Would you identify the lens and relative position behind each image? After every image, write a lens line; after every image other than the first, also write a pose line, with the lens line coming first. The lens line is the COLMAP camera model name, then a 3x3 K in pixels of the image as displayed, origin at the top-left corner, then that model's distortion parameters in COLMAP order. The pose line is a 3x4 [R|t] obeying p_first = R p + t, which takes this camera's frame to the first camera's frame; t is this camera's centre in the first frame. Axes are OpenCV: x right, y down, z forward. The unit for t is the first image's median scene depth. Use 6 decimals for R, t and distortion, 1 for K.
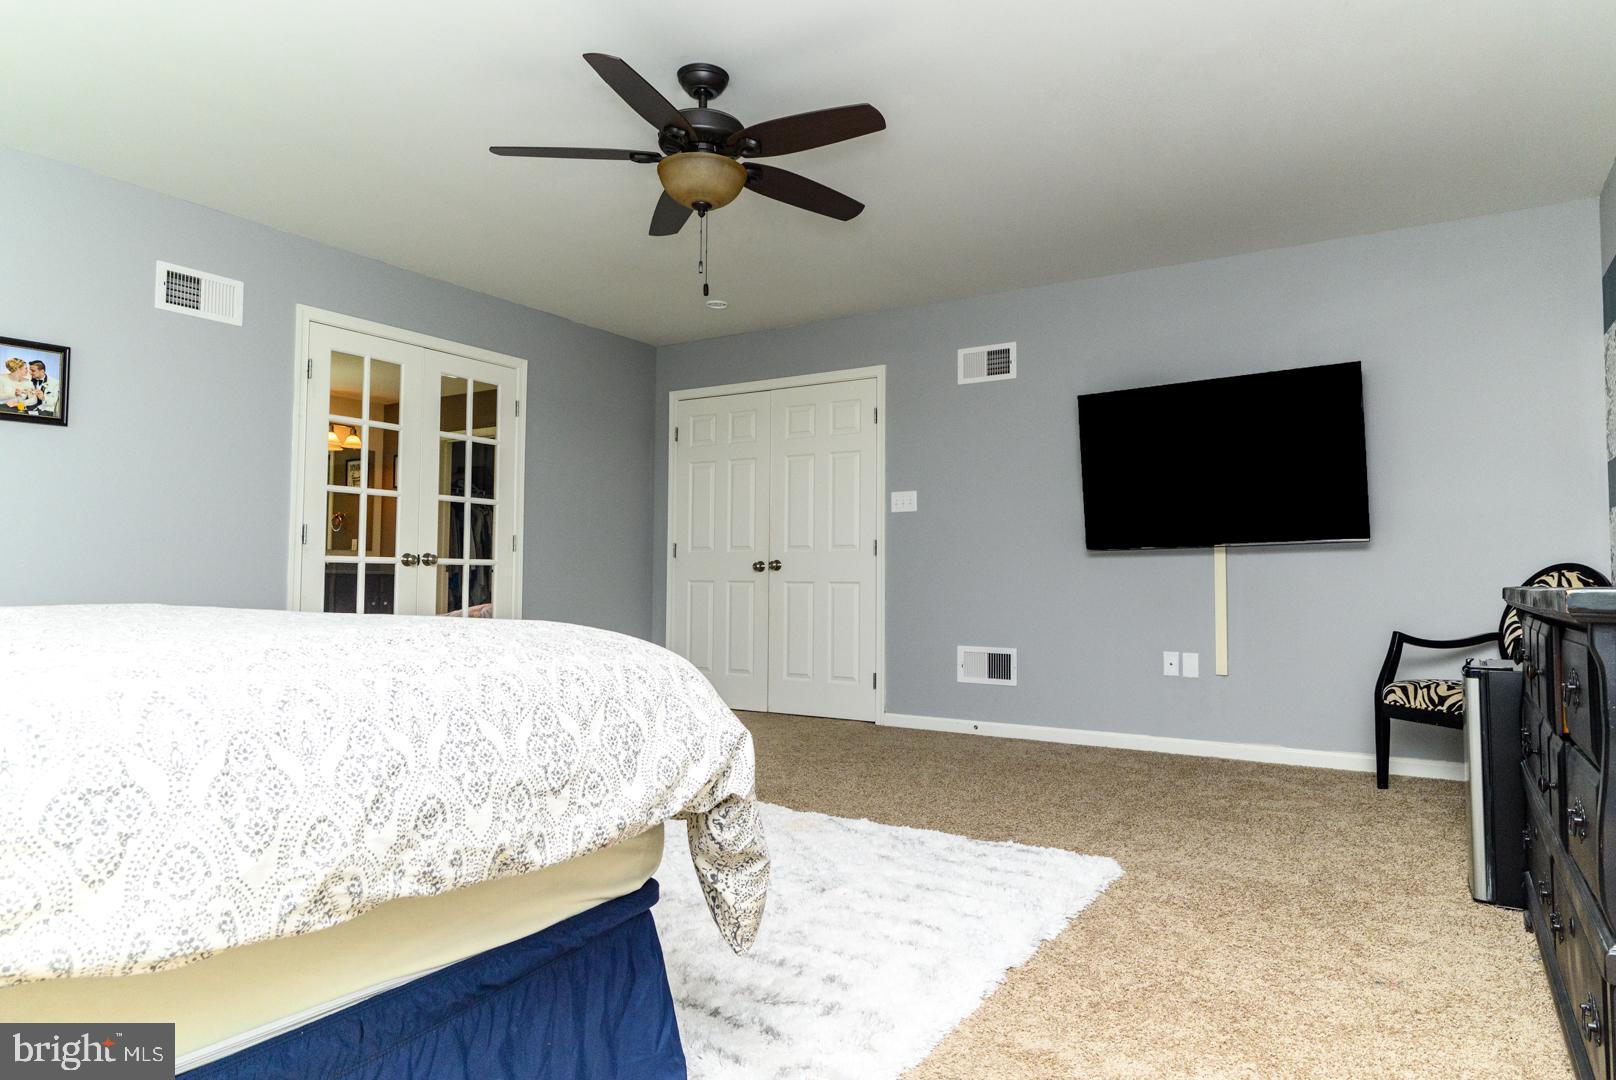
lens RADIAL K [[989.6, 0, 808.0], [0, 989.6, 540.0], [0, 0, 1]] dist [0.050004, -0.000291]
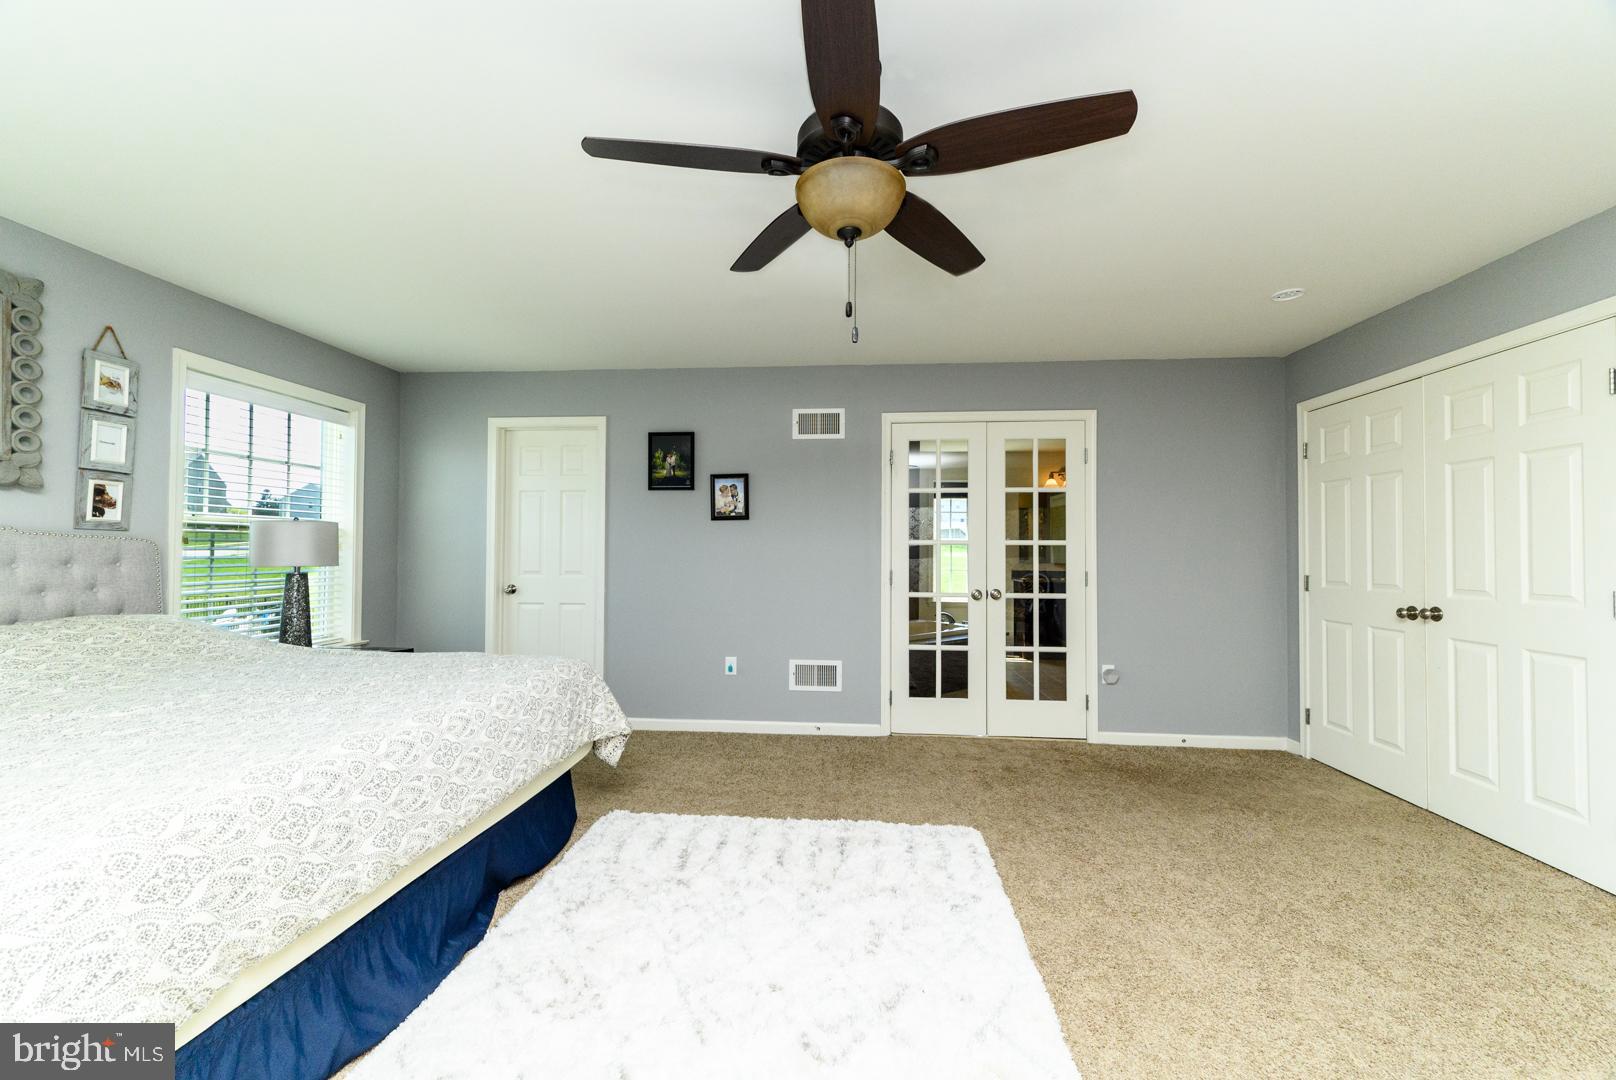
lens RADIAL K [[635.7, 0, 809.6], [0, 635.7, 540.1], [0, 0, 1]] dist [0.000295, -0.000166]
pose [[0.465067, -0.020350, -0.885041, 0.195527], [0.034769, 0.999384, -0.004708, -0.049298], [0.884592, -0.028583, 0.465488, 0.424136]]
